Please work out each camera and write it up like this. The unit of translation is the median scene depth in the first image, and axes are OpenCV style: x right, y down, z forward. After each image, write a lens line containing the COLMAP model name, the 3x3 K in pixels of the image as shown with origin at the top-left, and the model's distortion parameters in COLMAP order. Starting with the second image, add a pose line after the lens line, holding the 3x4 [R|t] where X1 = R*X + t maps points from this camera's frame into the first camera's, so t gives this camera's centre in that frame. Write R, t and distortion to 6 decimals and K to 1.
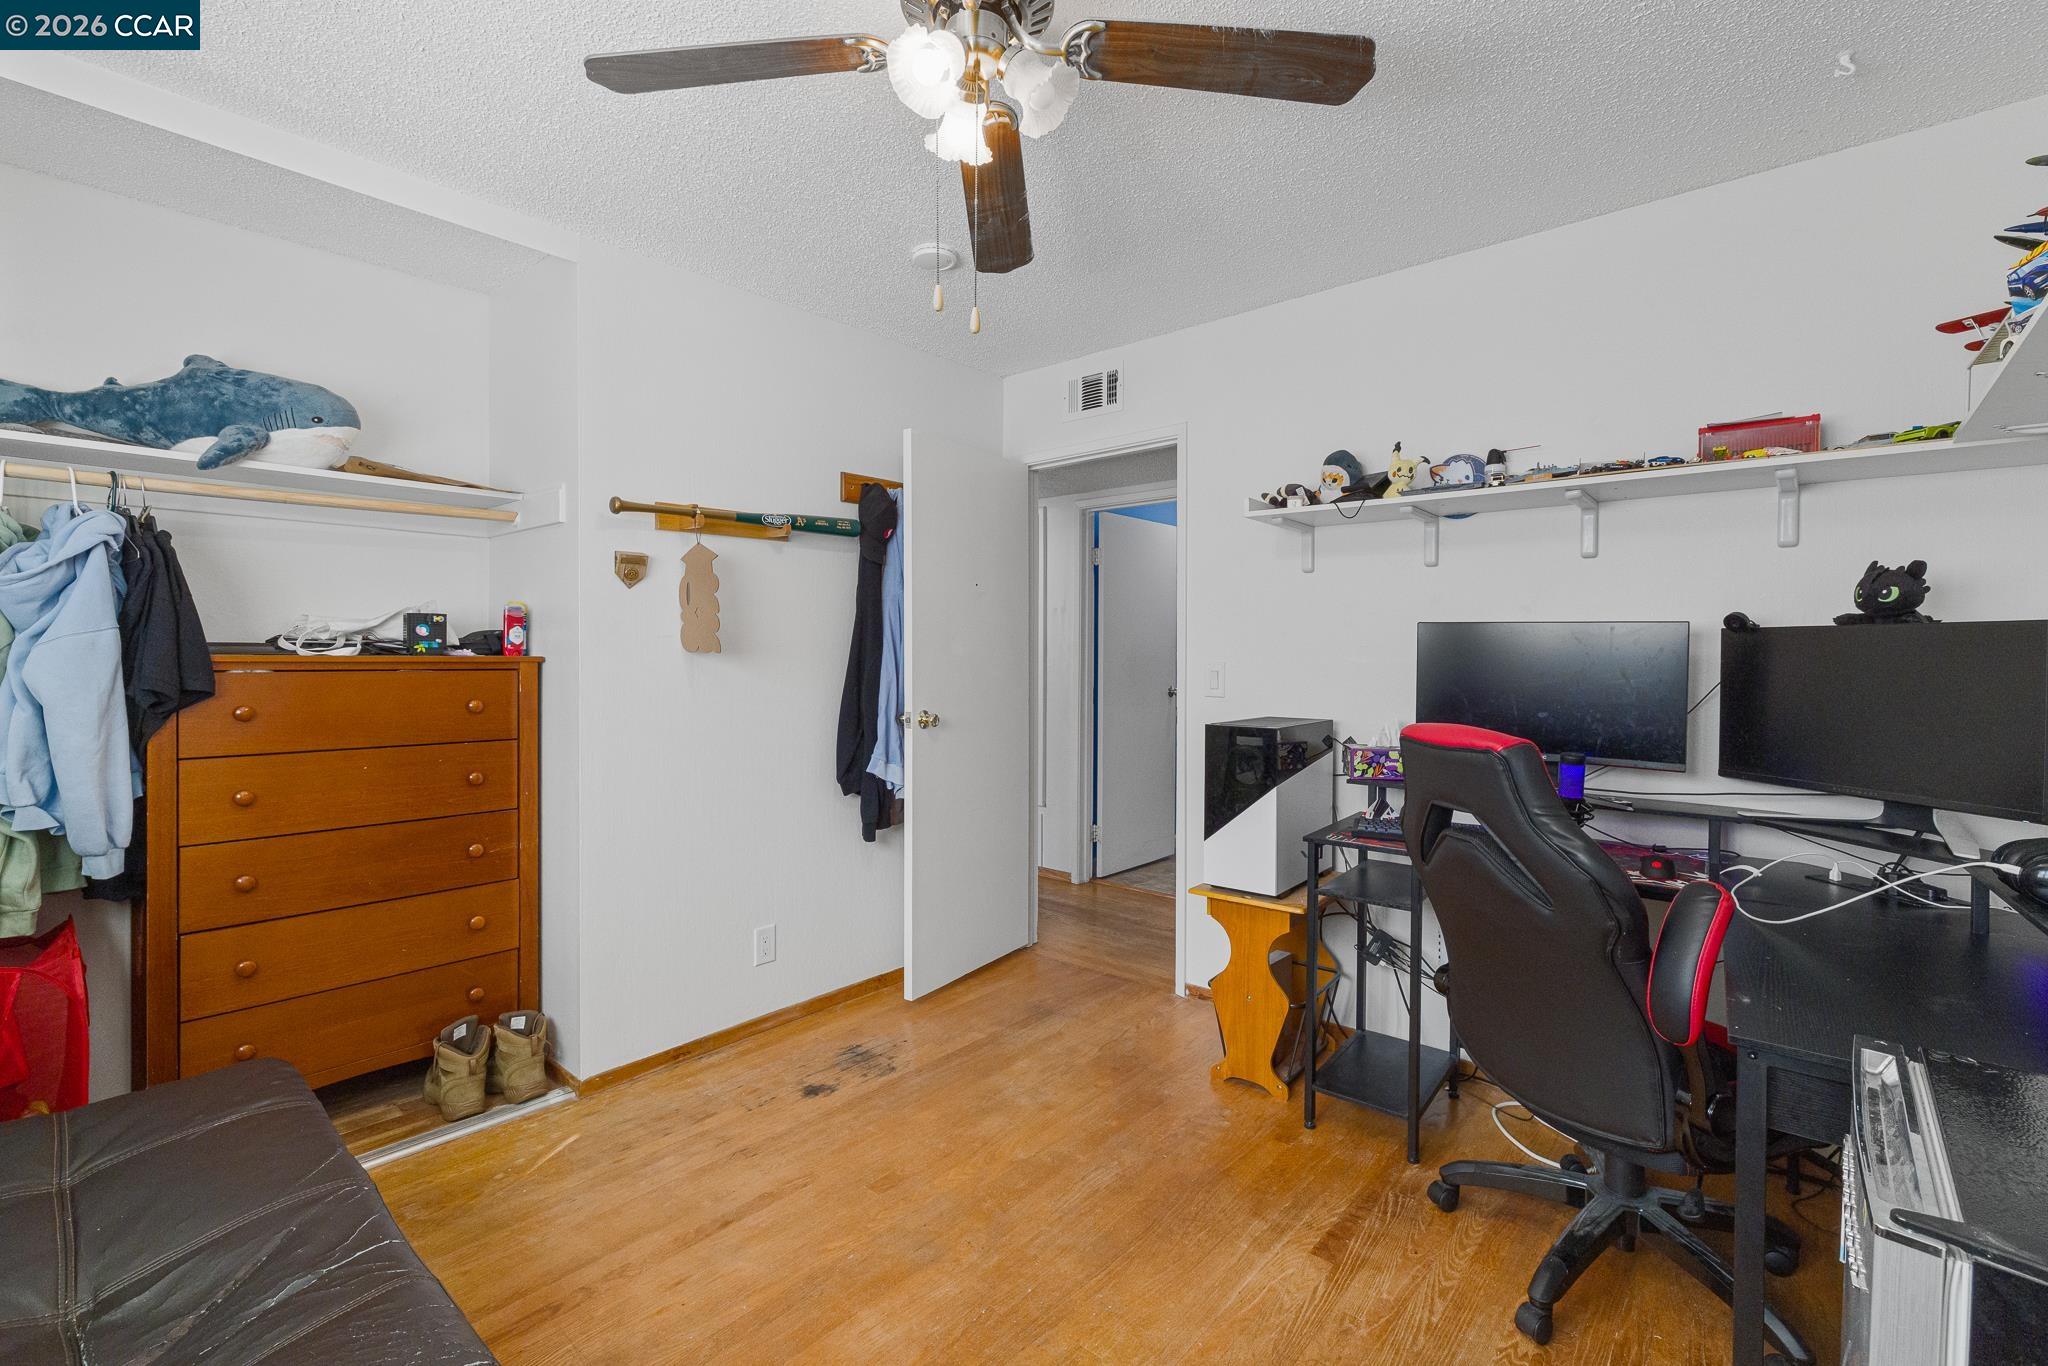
lens RADIAL K [[897.7, 0, 1024.0], [0, 897.7, 683.0], [0, 0, 1]] dist [-0.001277, -0.000056]
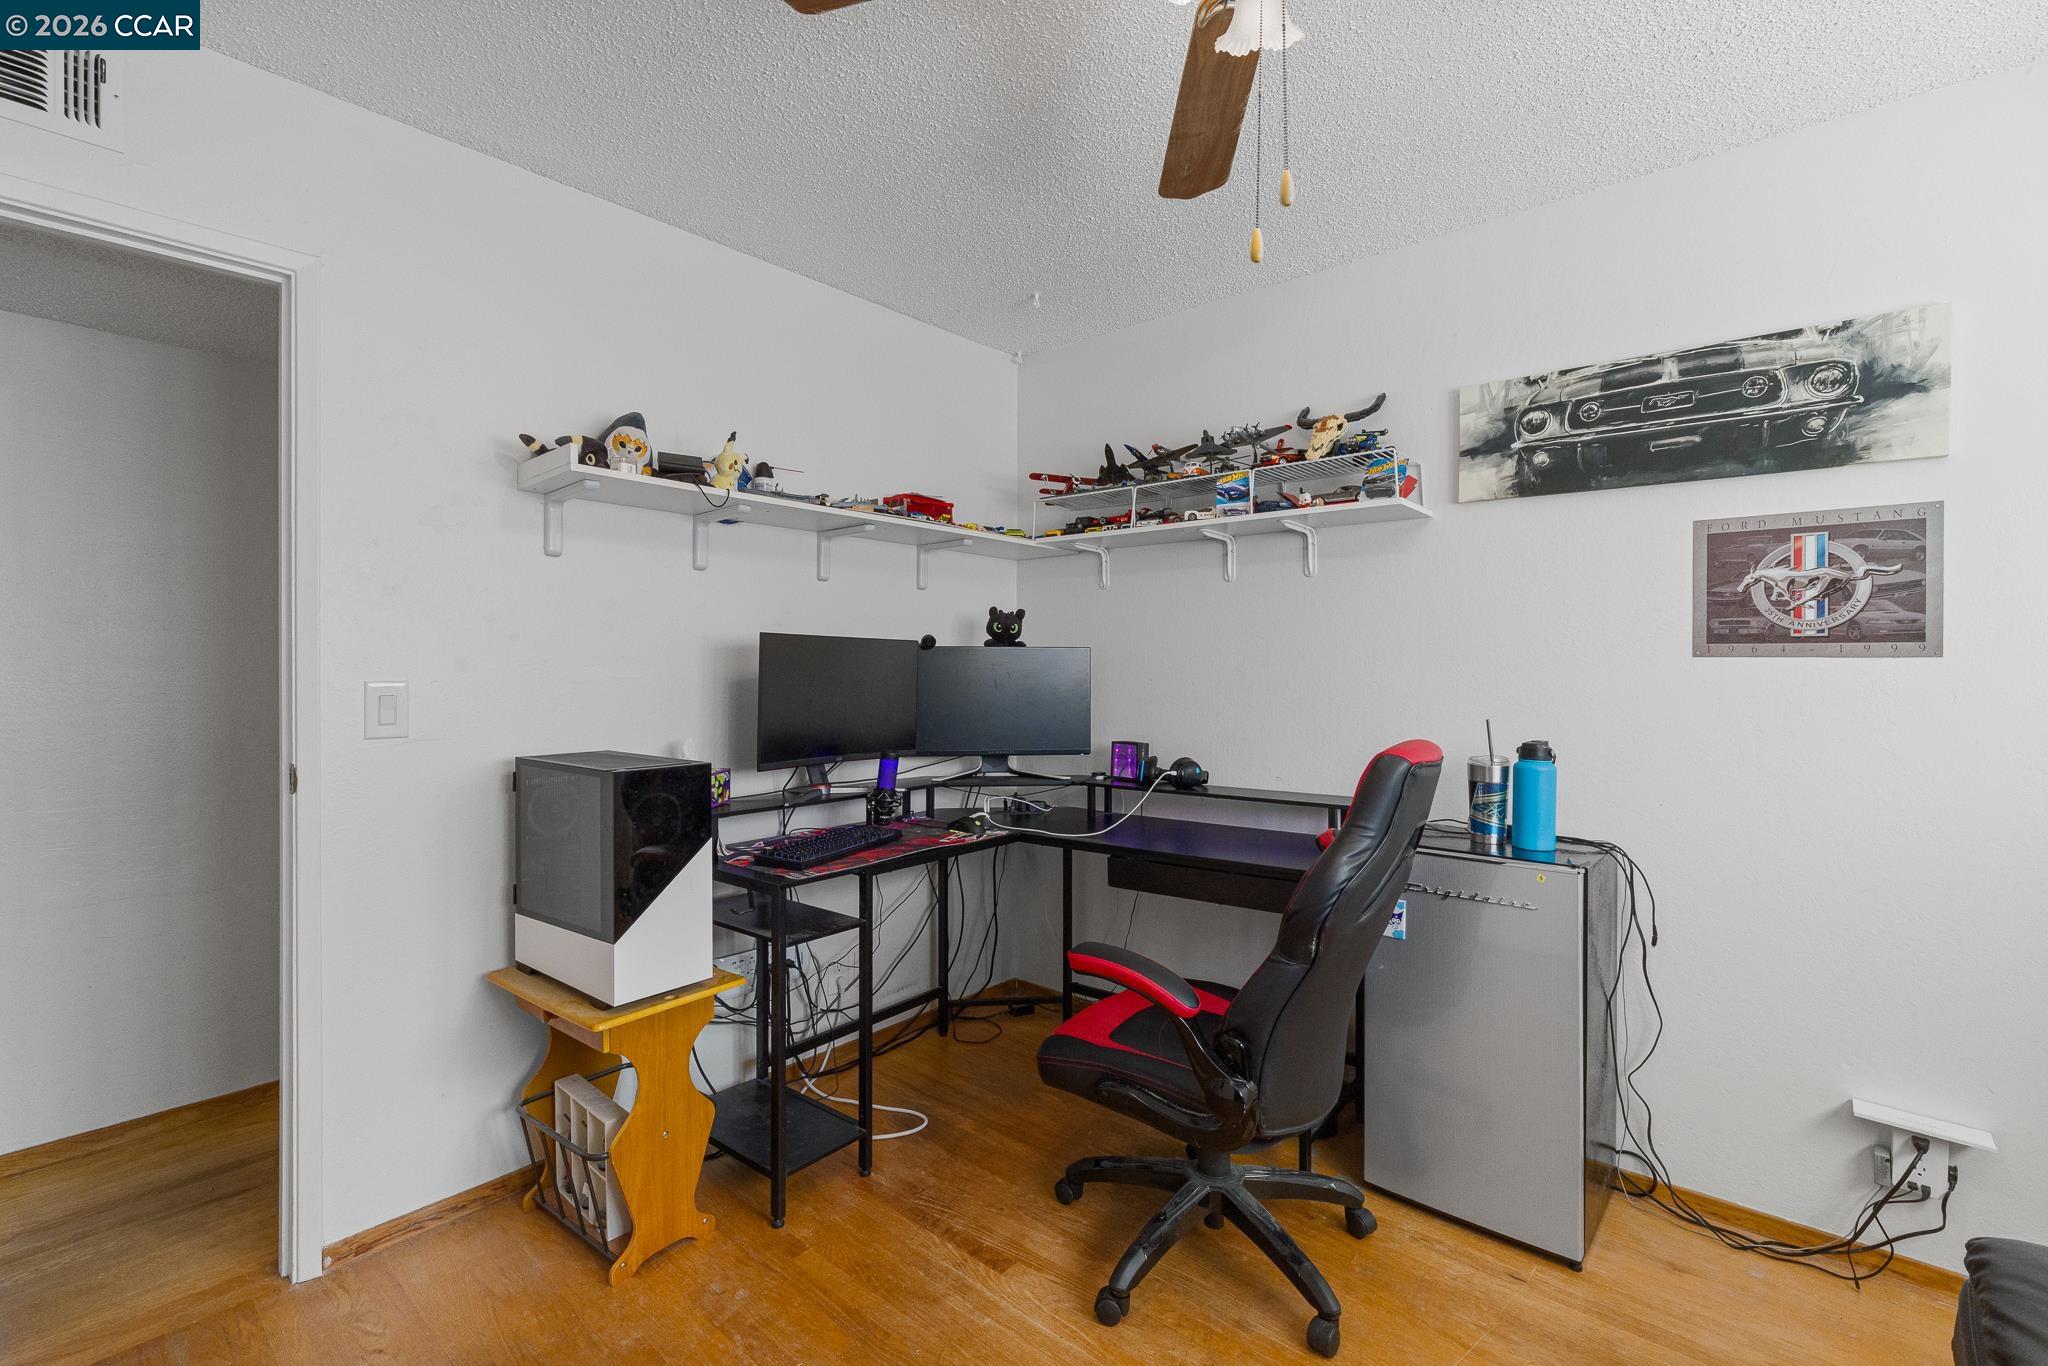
lens RADIAL K [[895.7, 0, 1034.5], [0, 895.7, 673.2], [0, 0, 1]] dist [-0.000594, -0.000099]
pose [[-0.000384, -0.019160, 0.999816, -0.570065], [0.027758, 0.999431, 0.019164, -0.039813], [-0.999615, 0.027761, 0.000148, 0.818380]]
